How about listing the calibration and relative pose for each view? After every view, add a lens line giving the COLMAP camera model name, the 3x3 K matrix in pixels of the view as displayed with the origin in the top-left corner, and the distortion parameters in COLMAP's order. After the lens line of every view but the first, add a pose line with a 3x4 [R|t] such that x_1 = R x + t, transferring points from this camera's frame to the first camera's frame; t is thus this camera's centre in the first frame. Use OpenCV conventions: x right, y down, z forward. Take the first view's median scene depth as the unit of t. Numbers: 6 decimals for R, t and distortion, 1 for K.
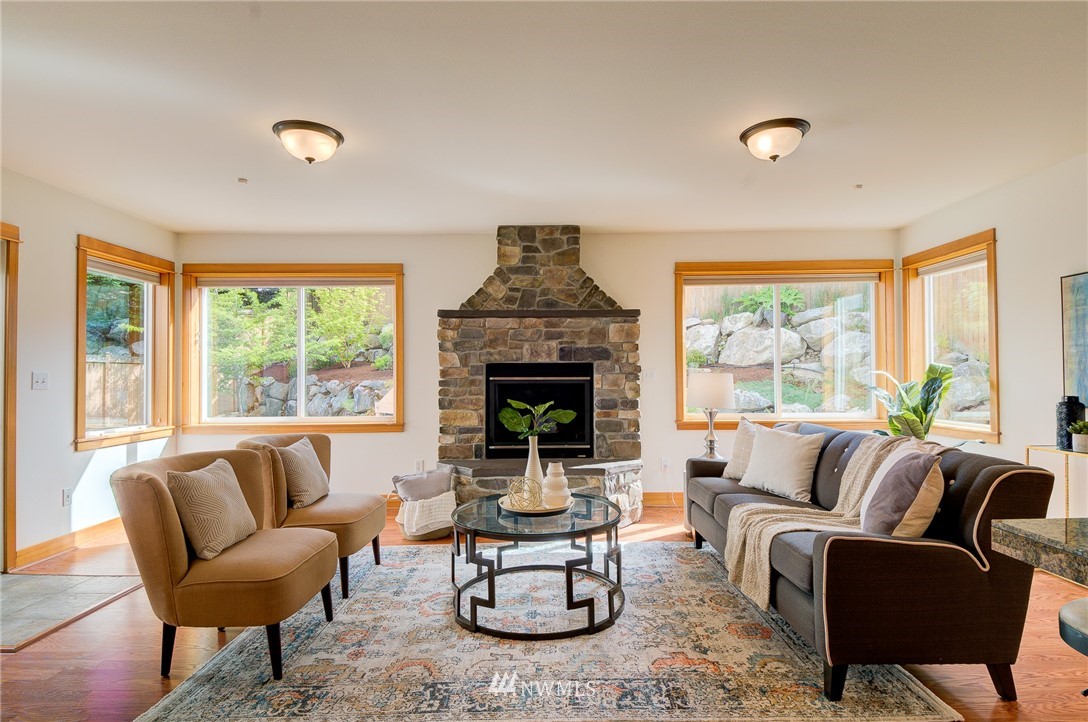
lens RADIAL K [[557.0, 0, 549.2], [0, 557.0, 363.4], [0, 0, 1]] dist [0.050562, -0.036981]
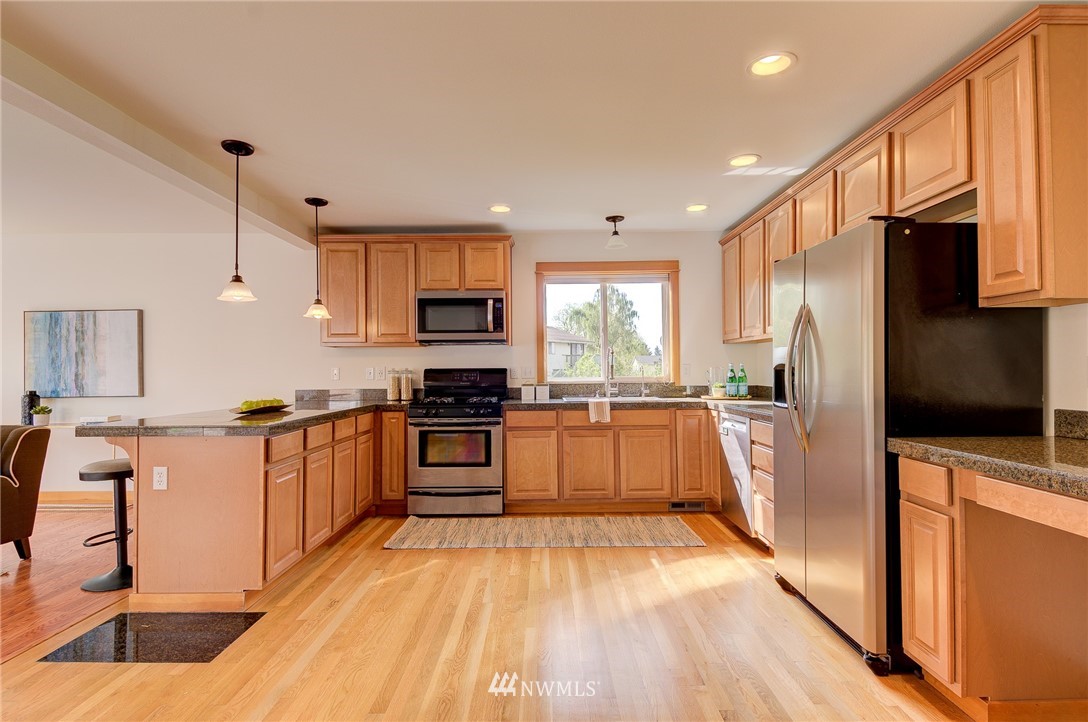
lens RADIAL K [[557.0, 0, 550.3], [0, 557.0, 365.2], [0, 0, 1]] dist [0.050562, -0.036981]
pose [[-0.000873, 0.016960, 0.999856, -0.438231], [-0.010315, 0.999803, -0.016968, 0.000322], [-0.999946, -0.010328, -0.000698, -0.289199]]
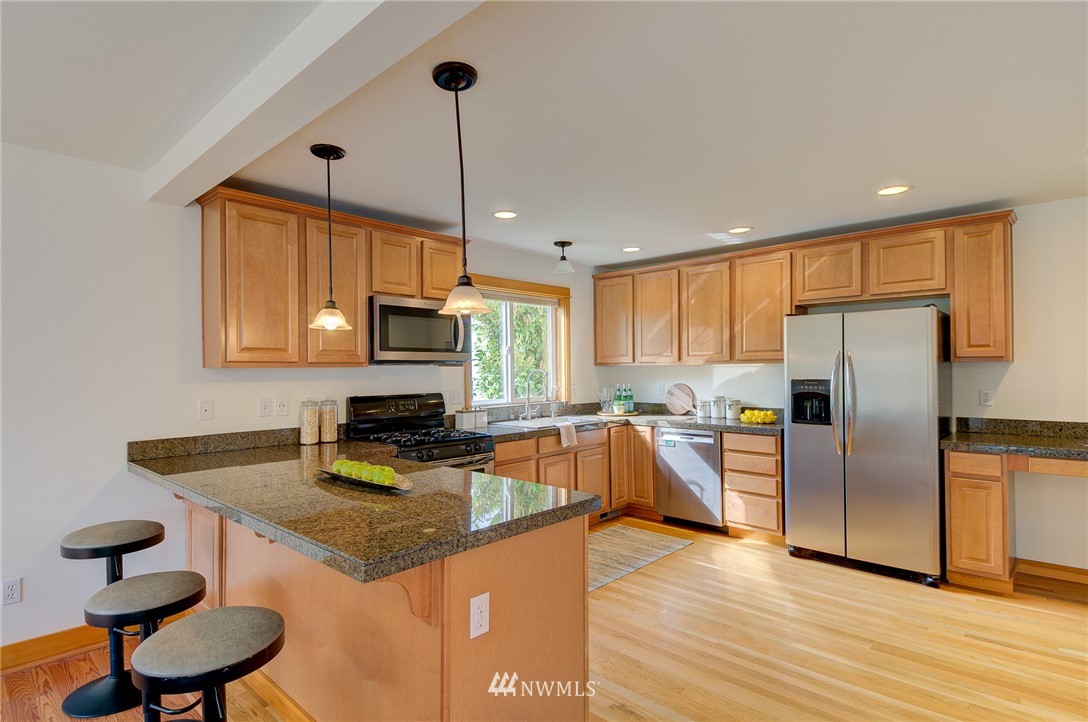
lens RADIAL K [[557.0, 0, 547.3], [0, 557.0, 365.1], [0, 0, 1]] dist [0.050562, -0.036981]
pose [[-0.727613, 0.019218, 0.685719, -0.104602], [0.001655, 0.999654, -0.026260, -0.033894], [-0.685986, -0.017972, -0.727393, 0.364755]]
